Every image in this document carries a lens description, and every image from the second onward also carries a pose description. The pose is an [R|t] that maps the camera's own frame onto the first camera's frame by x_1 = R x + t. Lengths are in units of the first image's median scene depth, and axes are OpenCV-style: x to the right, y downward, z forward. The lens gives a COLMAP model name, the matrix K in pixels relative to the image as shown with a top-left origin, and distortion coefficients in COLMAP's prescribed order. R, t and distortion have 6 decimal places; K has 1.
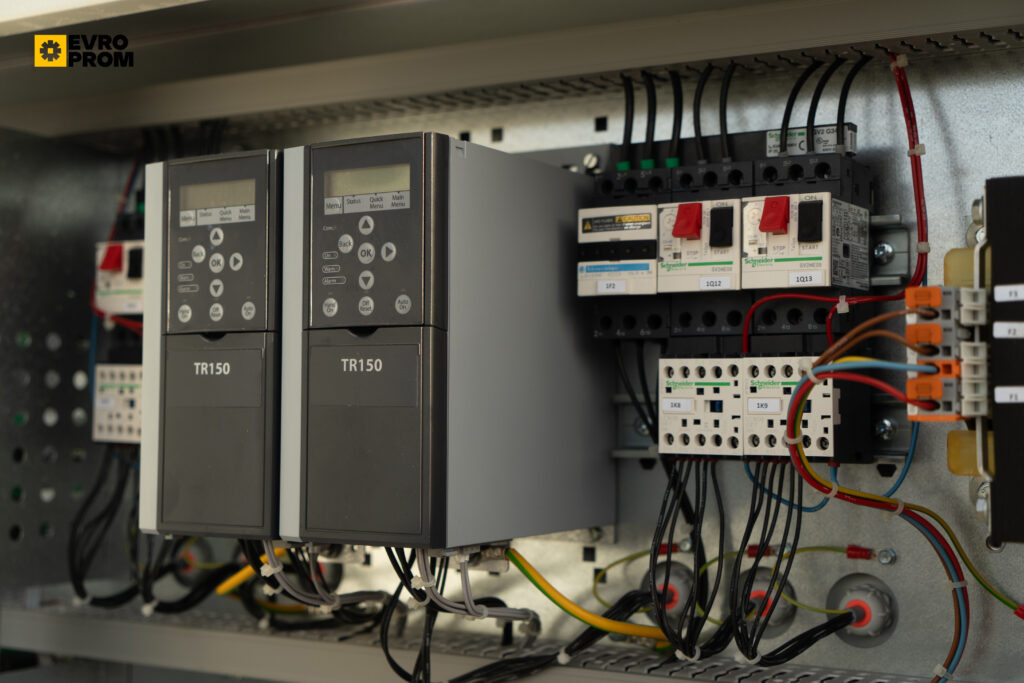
lens RADIAL K [[1447.3, 0, 511.7], [0, 1447.3, 349.1], [0, 0, 1]] dist [0.081545, 0.000000]
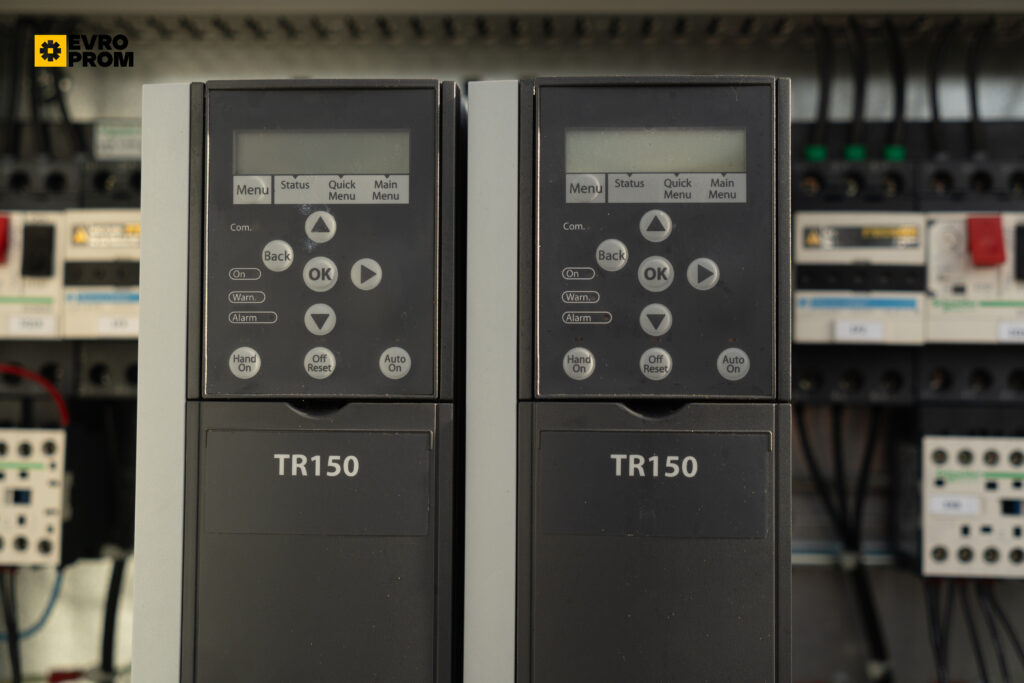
lens RADIAL K [[1447.3, 0, 513.3], [0, 1447.3, 331.2], [0, 0, 1]] dist [0.081545, 0.000000]
pose [[0.889173, 0.021433, 0.457069, -0.394497], [-0.021290, 0.999758, -0.005465, -0.036247], [-0.457076, -0.004872, 0.889414, 0.475812]]
